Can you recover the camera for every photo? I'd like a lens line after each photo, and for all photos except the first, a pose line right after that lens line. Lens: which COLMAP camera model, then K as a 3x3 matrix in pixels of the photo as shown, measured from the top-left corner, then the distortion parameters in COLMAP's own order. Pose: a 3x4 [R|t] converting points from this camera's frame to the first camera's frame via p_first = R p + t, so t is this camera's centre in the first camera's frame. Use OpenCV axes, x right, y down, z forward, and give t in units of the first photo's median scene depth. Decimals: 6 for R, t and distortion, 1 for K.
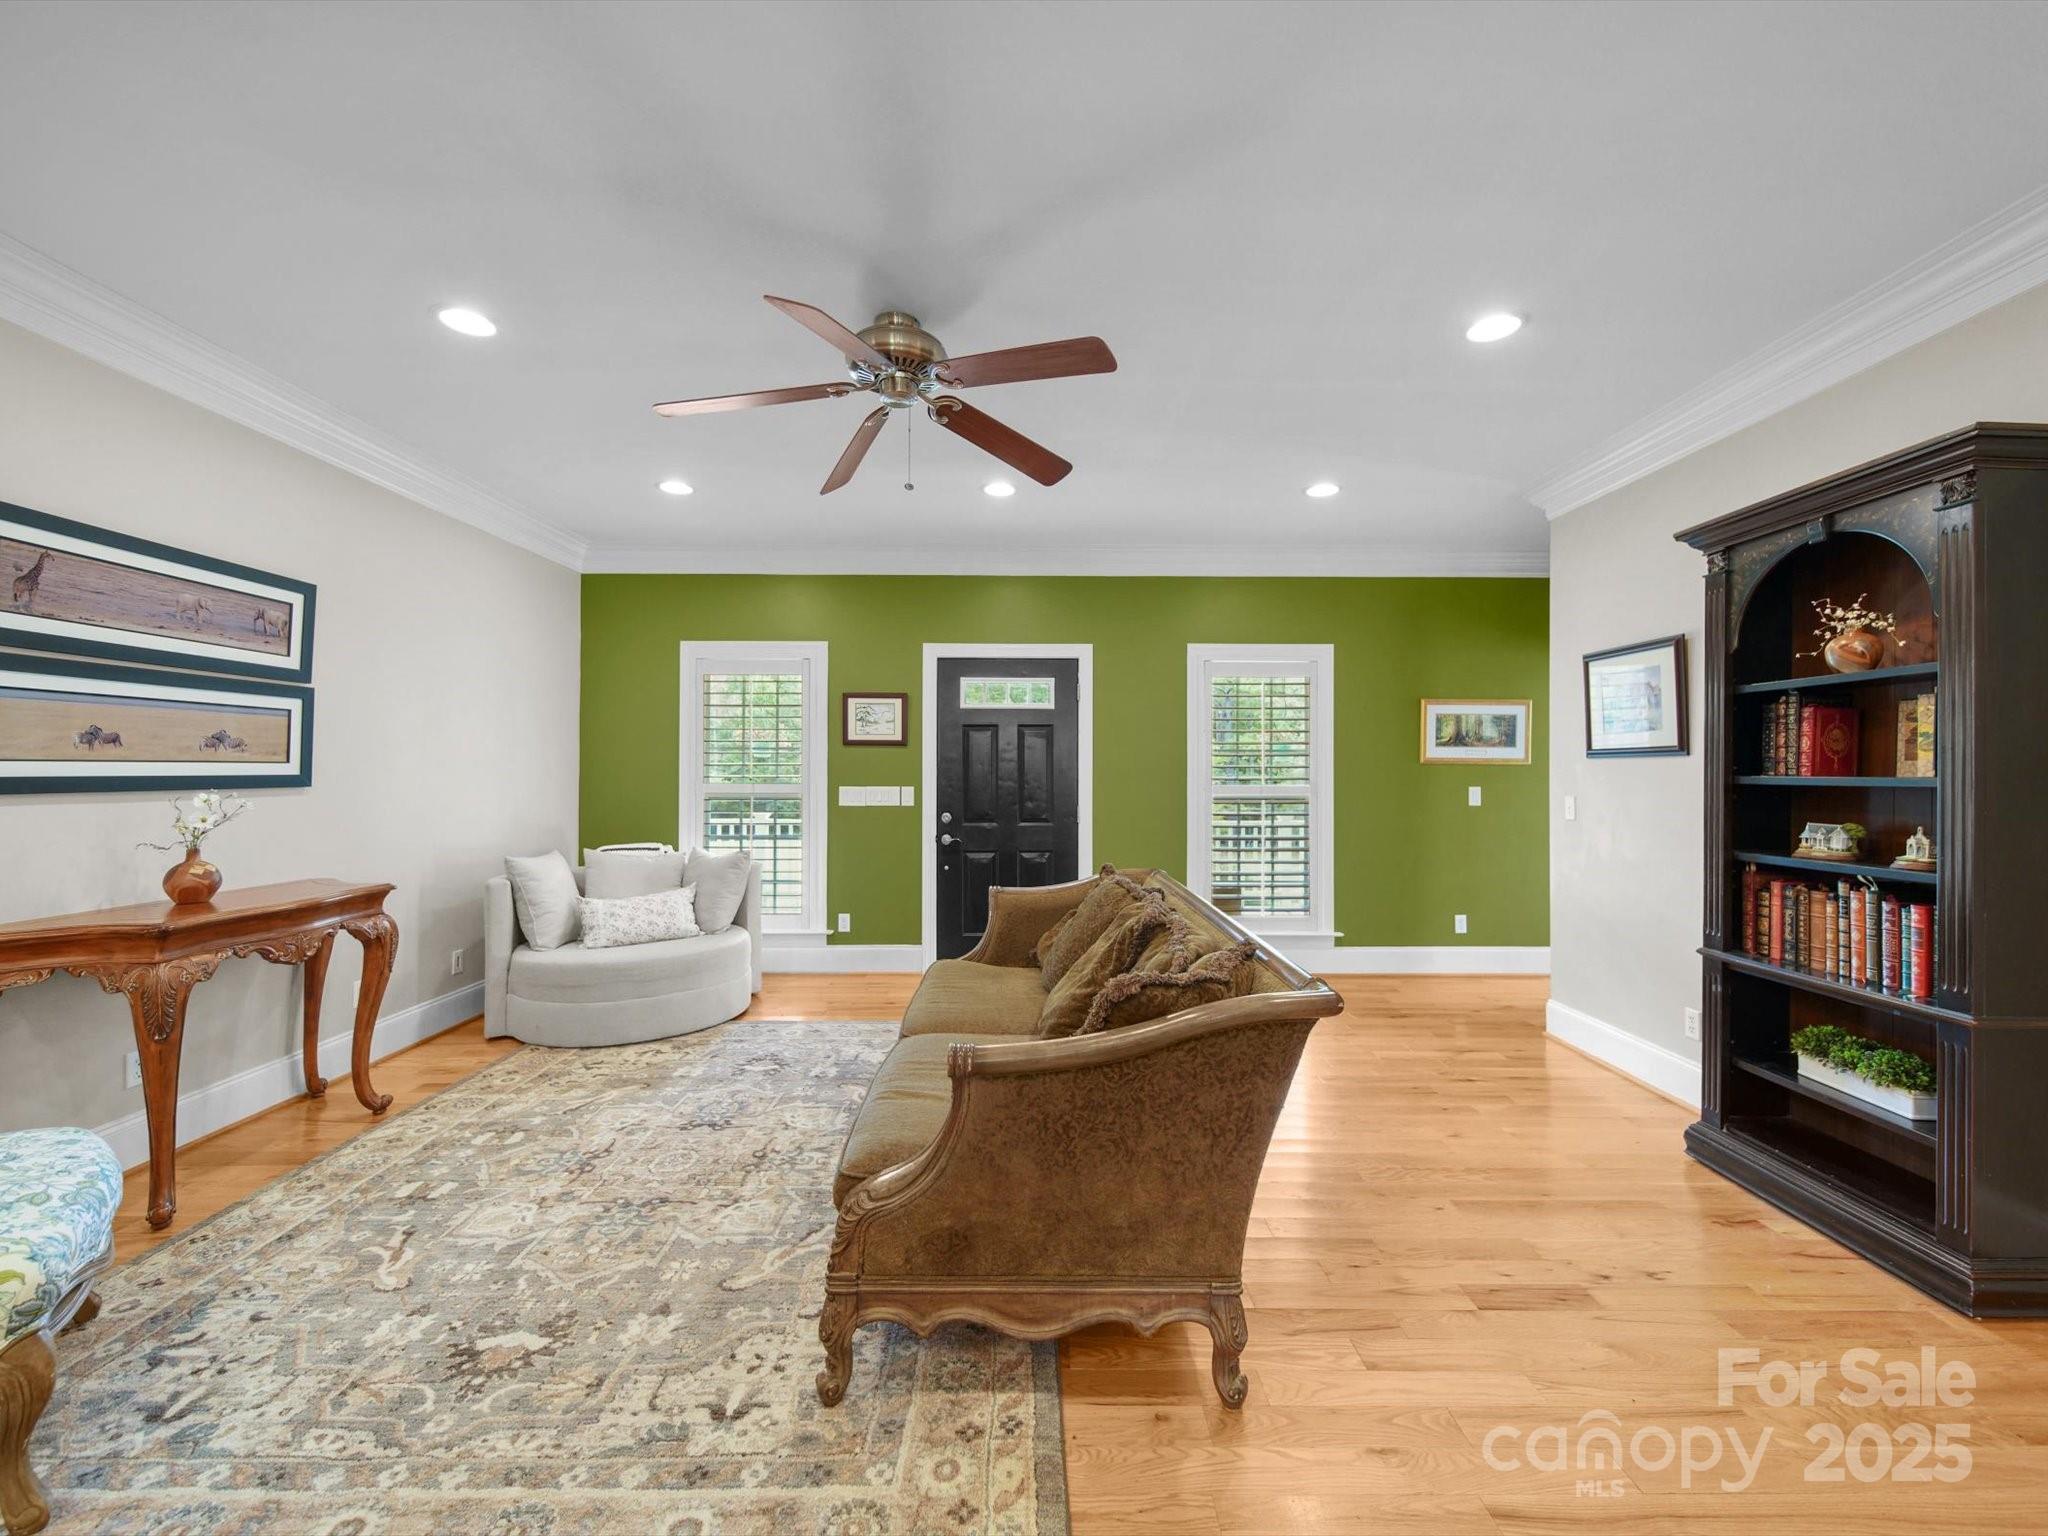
lens RADIAL K [[825.0, 0, 1032.9], [0, 825.0, 763.0], [0, 0, 1]] dist [0.002017, 0.000263]
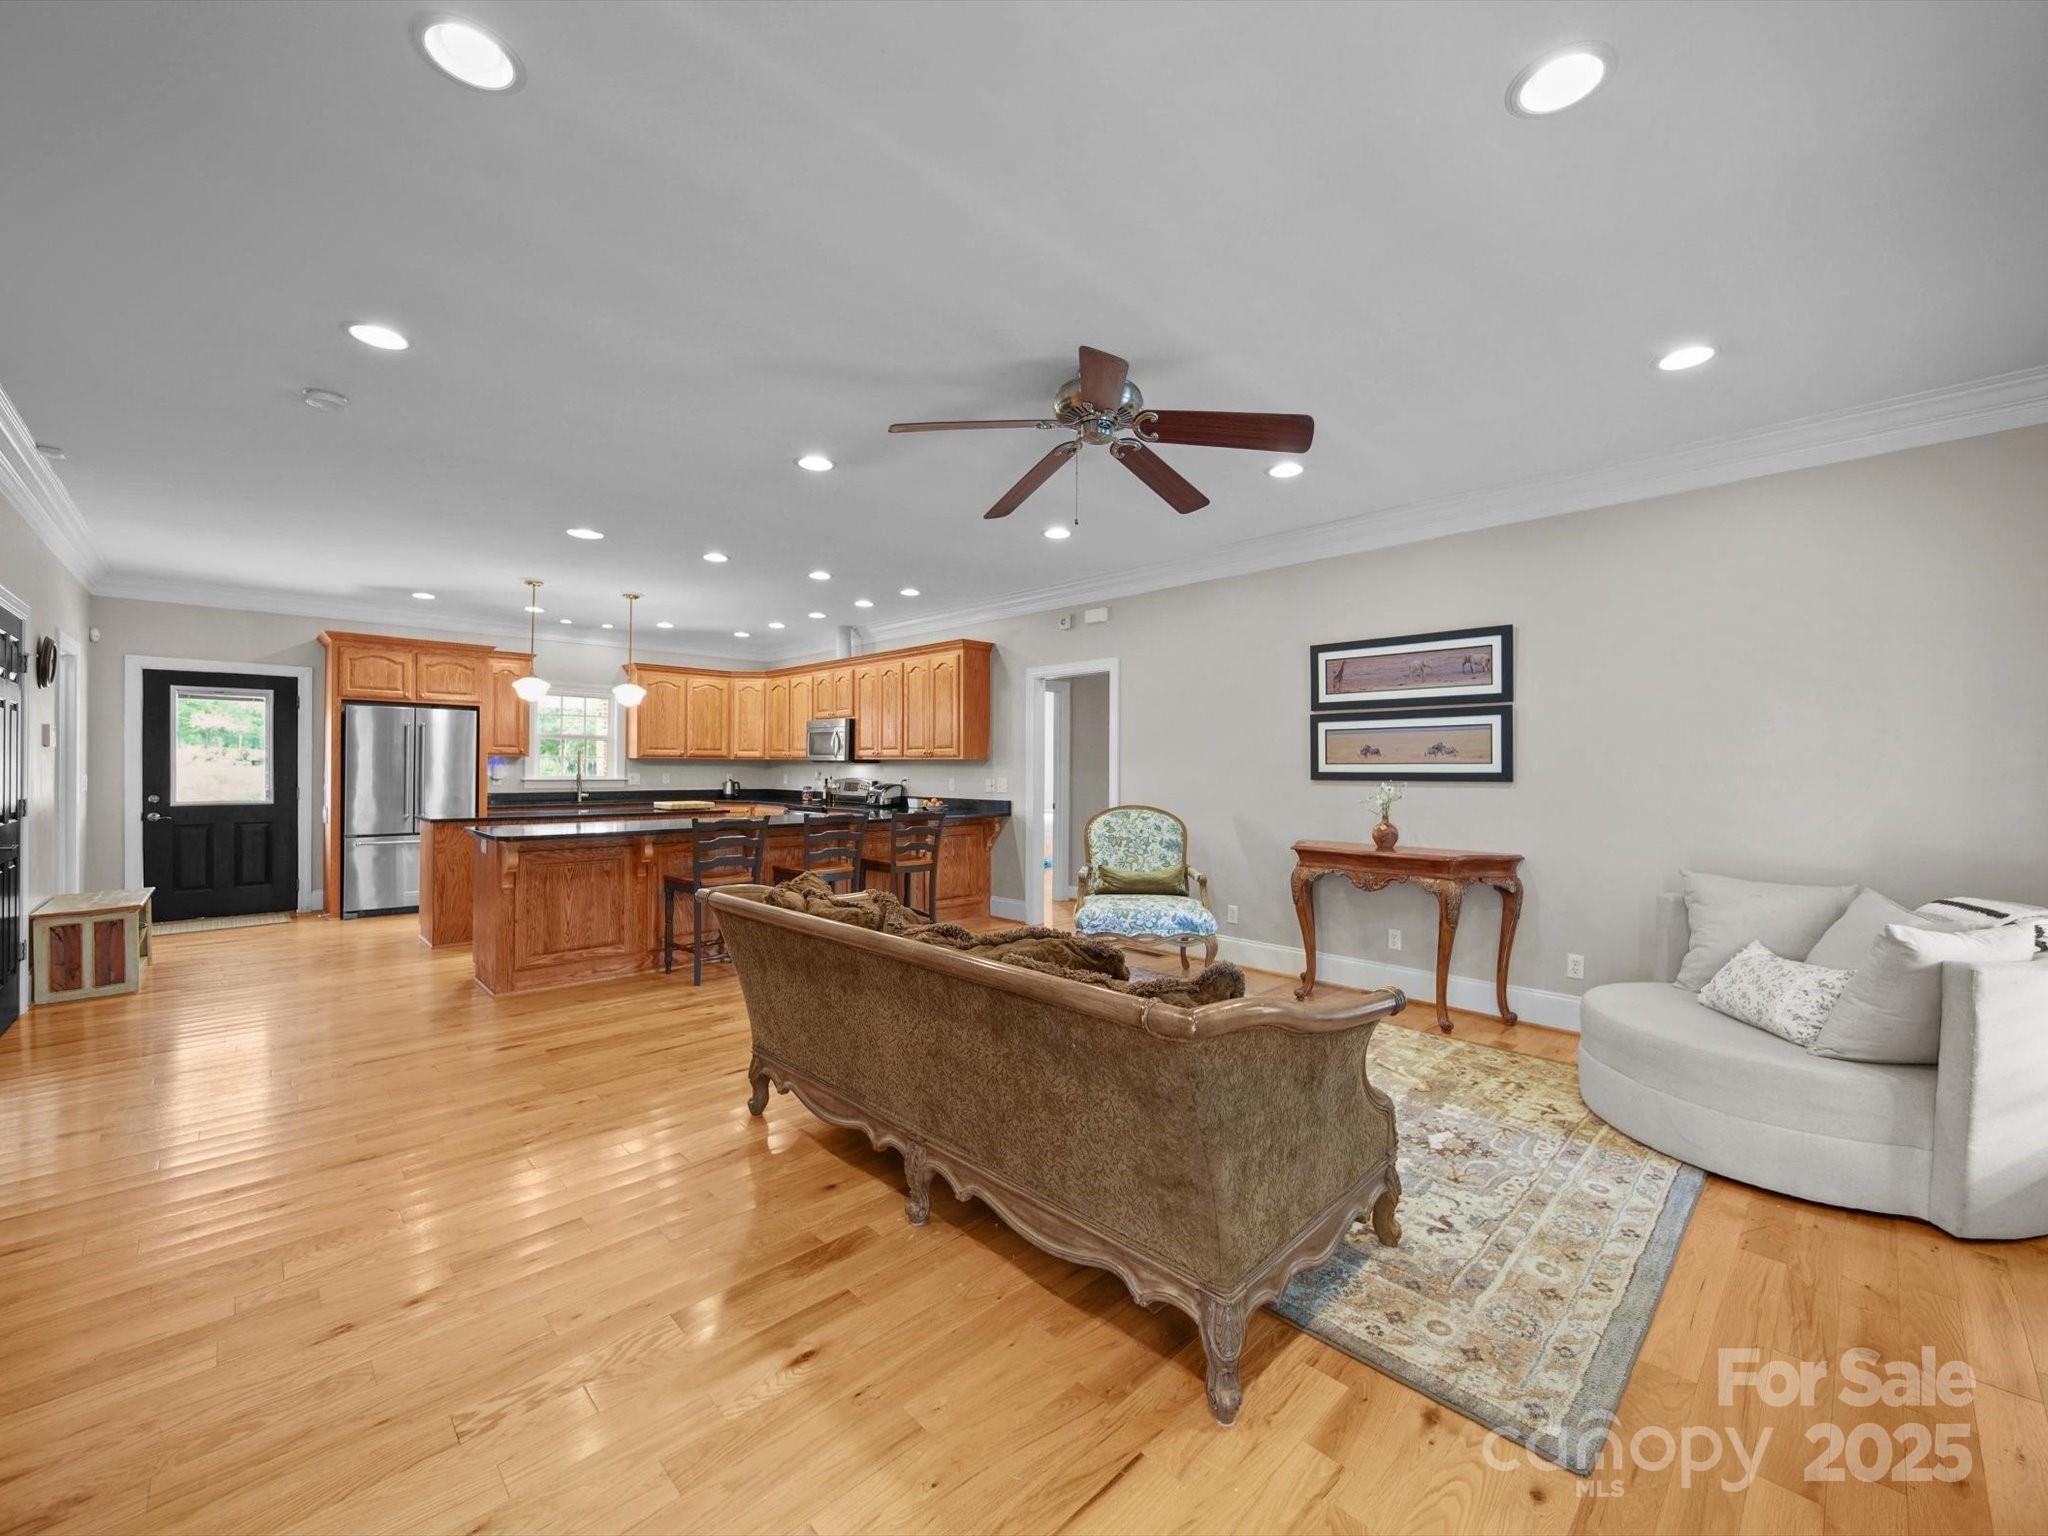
lens RADIAL K [[825.0, 0, 1045.1], [0, 825.0, 770.7], [0, 0, 1]] dist [0.002017, 0.000263]
pose [[-0.713720, -0.003330, -0.700423, 0.549961], [0.001049, 0.999982, -0.005824, 0.017900], [0.700431, -0.004891, -0.713704, 1.427832]]
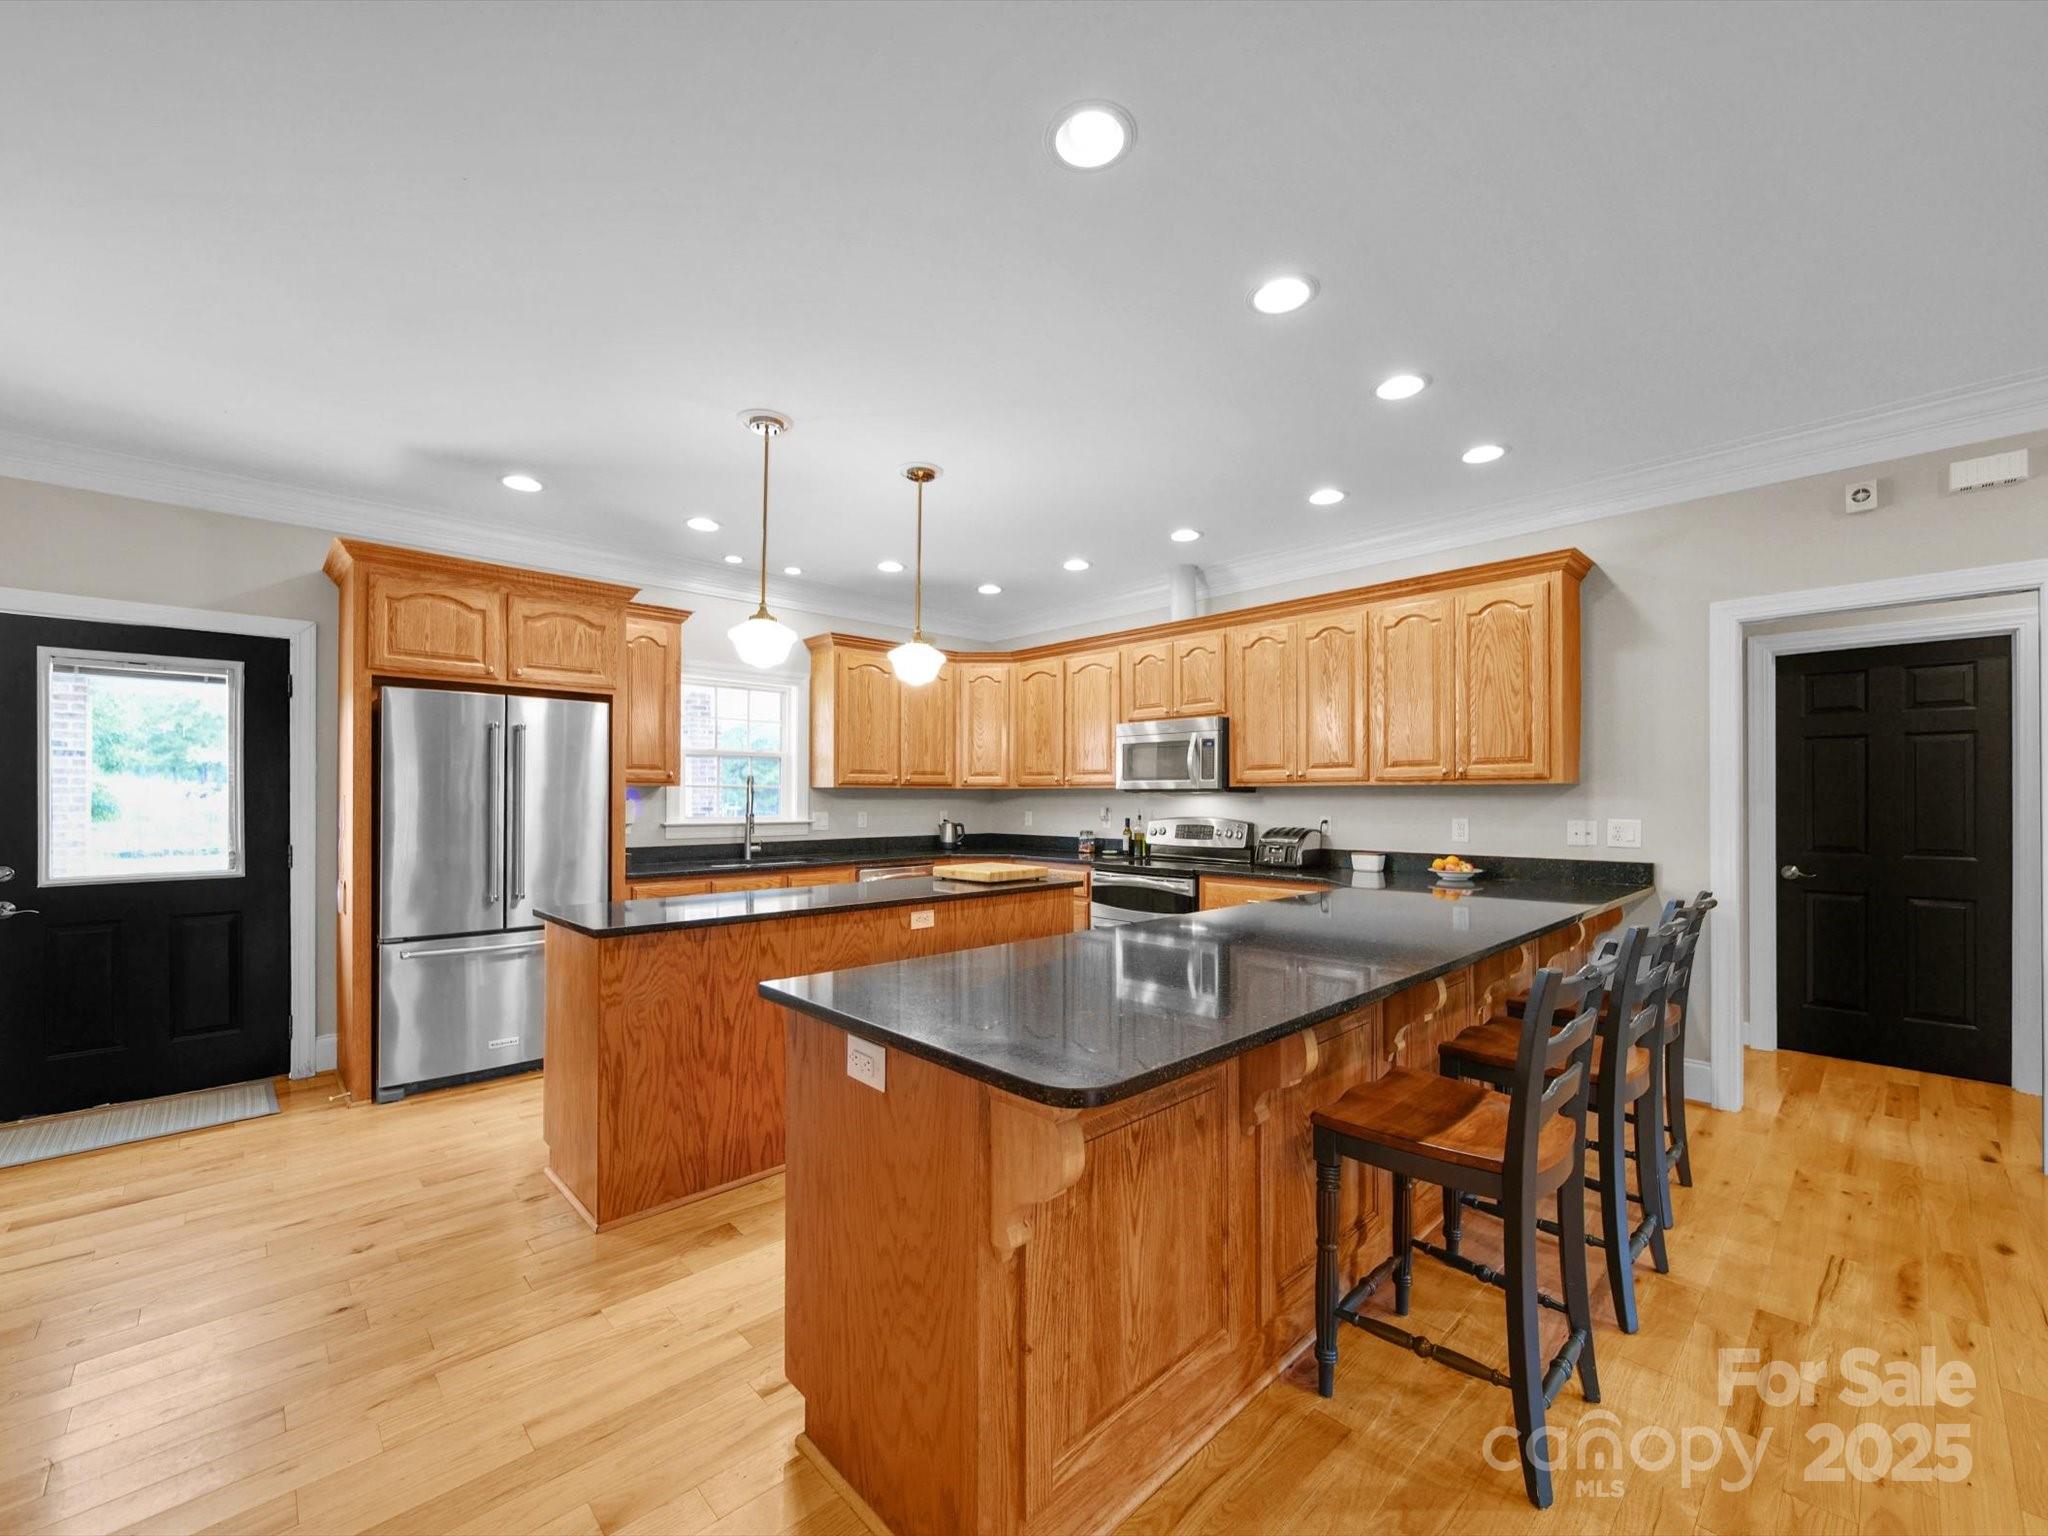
lens RADIAL K [[825.0, 0, 1029.7], [0, 825.0, 798.7], [0, 0, 1]] dist [0.002017, 0.000263]
pose [[-0.721834, -0.001189, -0.692065, 0.483953], [0.007380, 0.999928, -0.009415, 0.001585], [0.692027, -0.011904, -0.721773, 0.069869]]
